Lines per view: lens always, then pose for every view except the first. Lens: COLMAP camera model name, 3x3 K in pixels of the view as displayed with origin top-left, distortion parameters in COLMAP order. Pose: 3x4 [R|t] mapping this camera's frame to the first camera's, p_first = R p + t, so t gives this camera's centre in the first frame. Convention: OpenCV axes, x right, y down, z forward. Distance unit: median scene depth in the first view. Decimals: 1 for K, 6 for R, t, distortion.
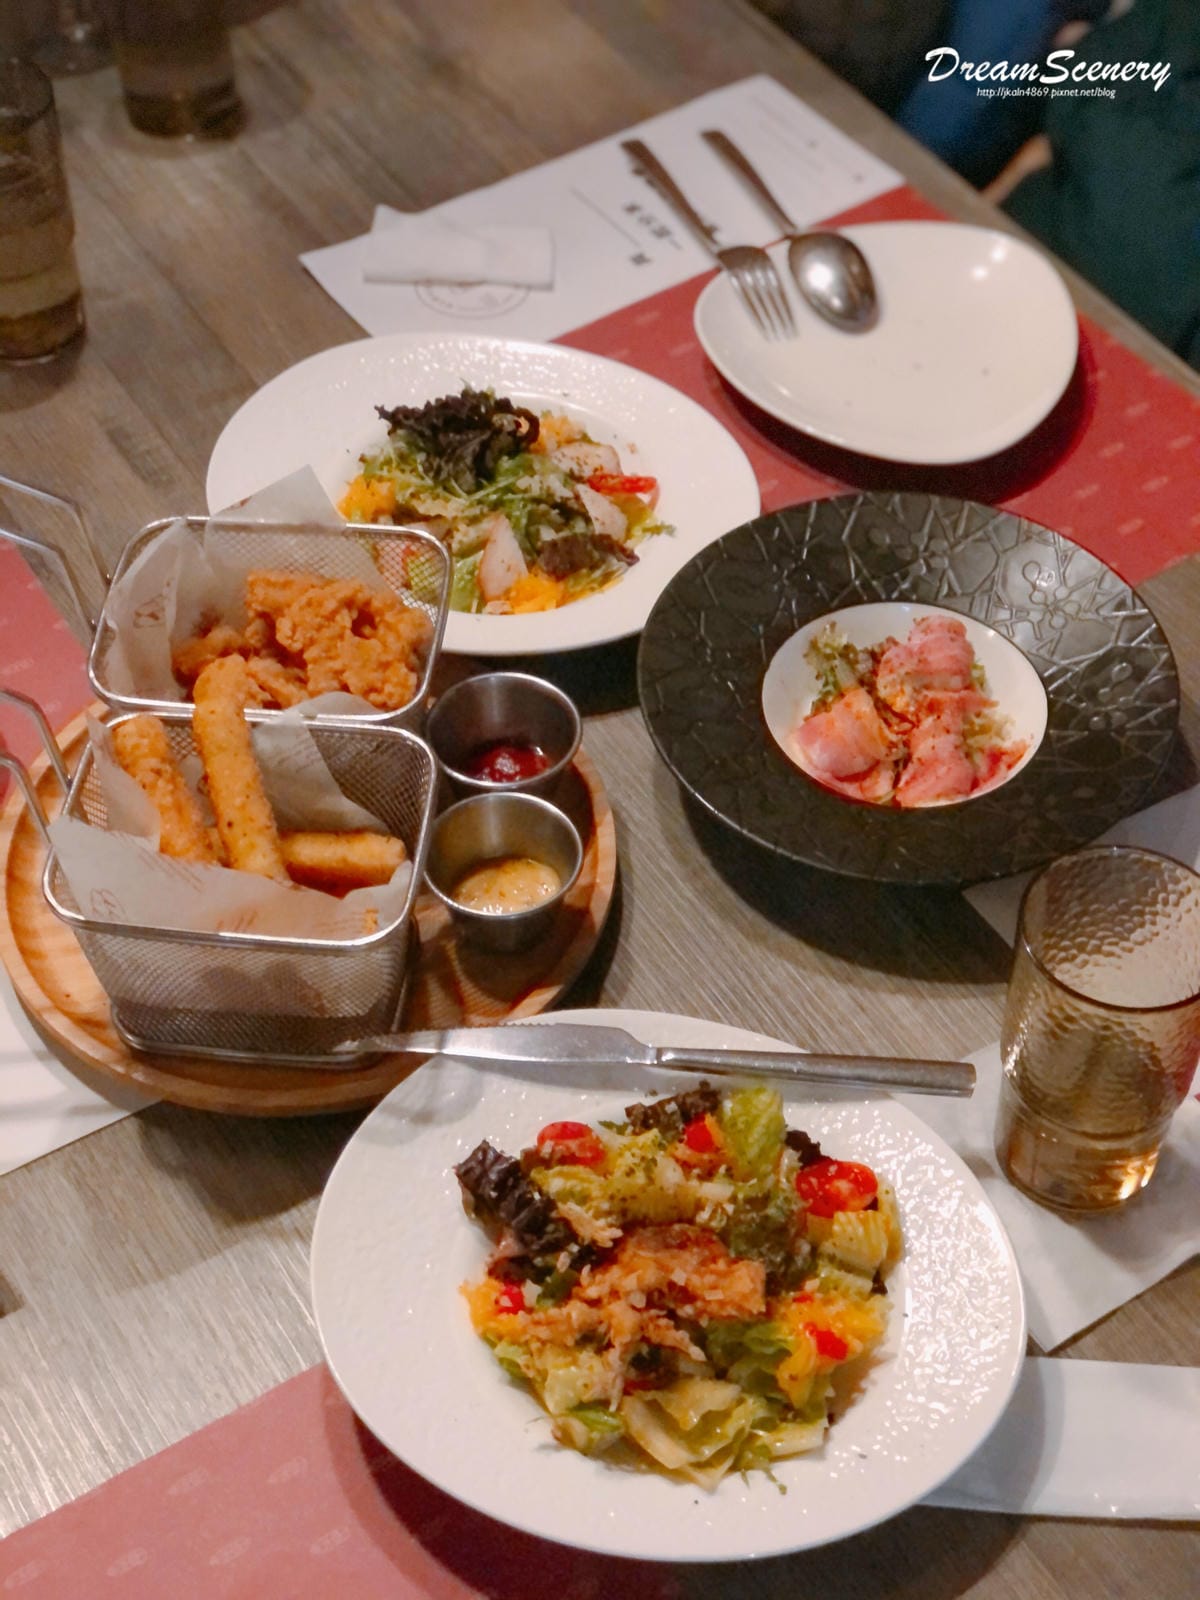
lens RADIAL K [[3104.1, 0, 600.0], [0, 3104.1, 800.0], [0, 0, 1]] dist [-0.094665, 1.909434]
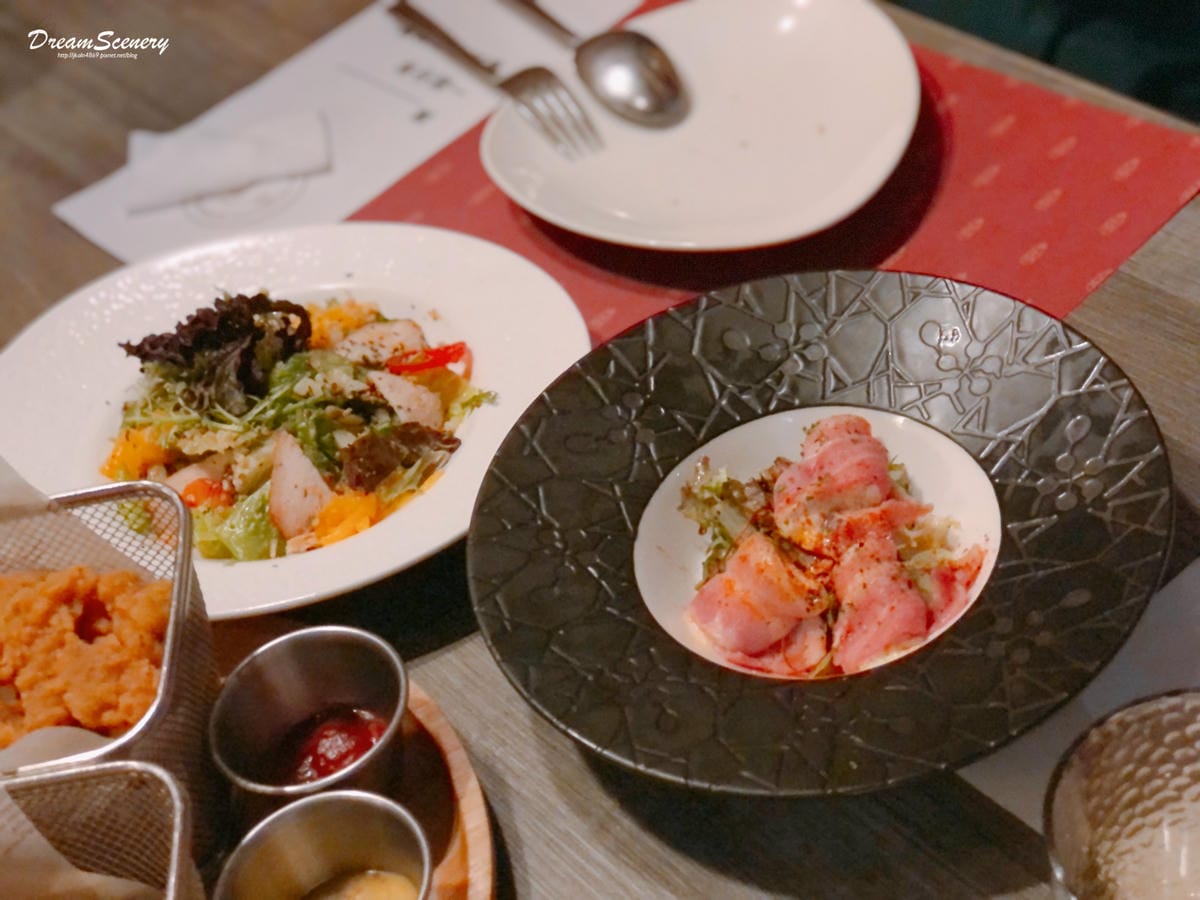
lens RADIAL K [[2260.6, 0, 600.0], [0, 2260.6, 450.0], [0, 0, 1]] dist [0.025459, 0.201427]
pose [[0.967825, -0.251001, -0.017723, 0.059812], [0.249127, 0.965736, -0.072728, -0.023742], [0.035370, 0.065973, 0.997194, 0.420360]]
